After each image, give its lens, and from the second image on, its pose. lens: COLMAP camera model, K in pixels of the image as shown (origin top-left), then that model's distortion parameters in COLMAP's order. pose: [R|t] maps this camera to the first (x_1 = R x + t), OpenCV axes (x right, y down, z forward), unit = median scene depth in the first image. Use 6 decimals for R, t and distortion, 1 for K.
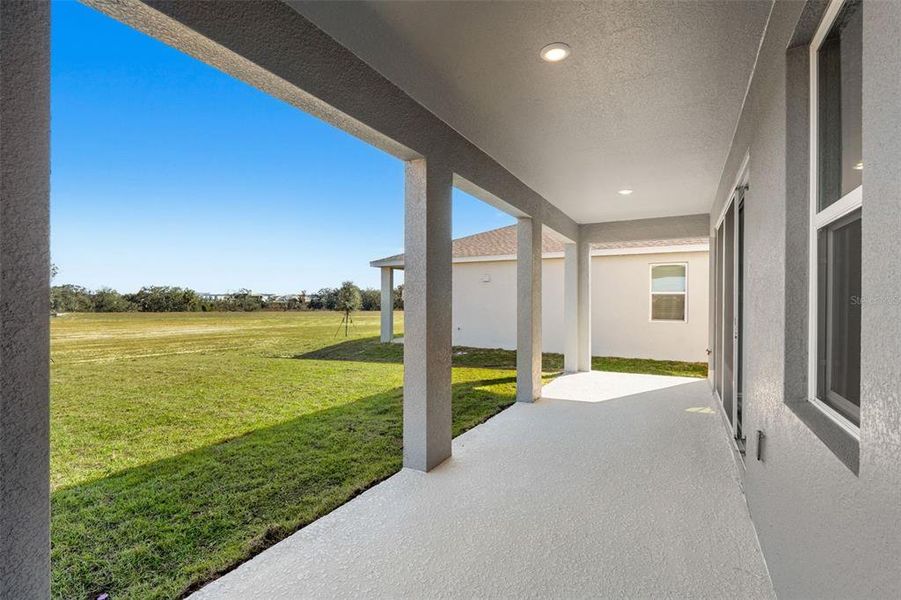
lens RADIAL K [[401.5, 0, 453.1], [0, 401.5, 296.4], [0, 0, 1]] dist [0.000090, 0.000003]
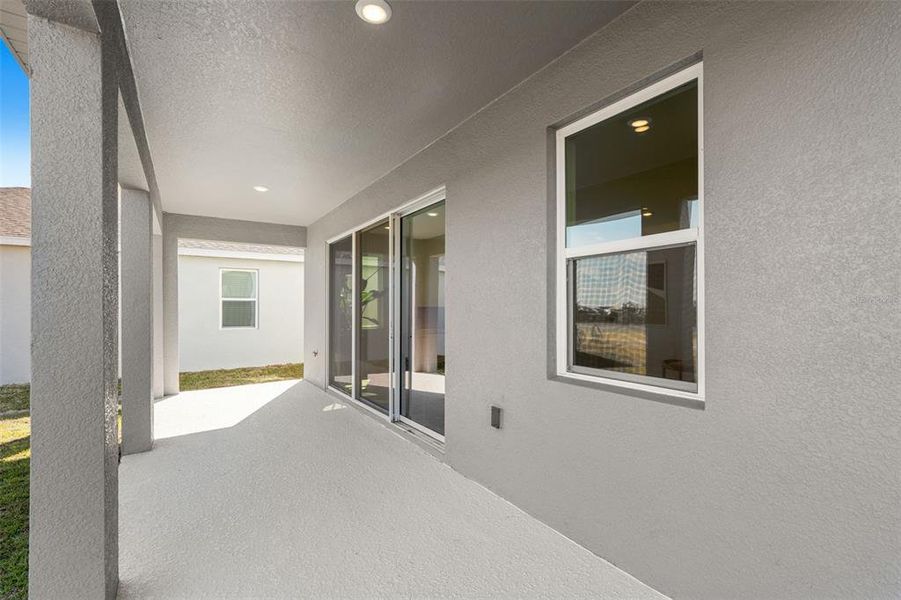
lens RADIAL K [[396.2, 0, 449.0], [0, 396.2, 305.8], [0, 0, 1]] dist [-0.001490, -0.000163]
pose [[0.479297, -0.003668, 0.877645, -0.080457], [-0.002730, 0.999980, 0.005670, 0.000141], [-0.877648, -0.005114, 0.479278, 0.093546]]
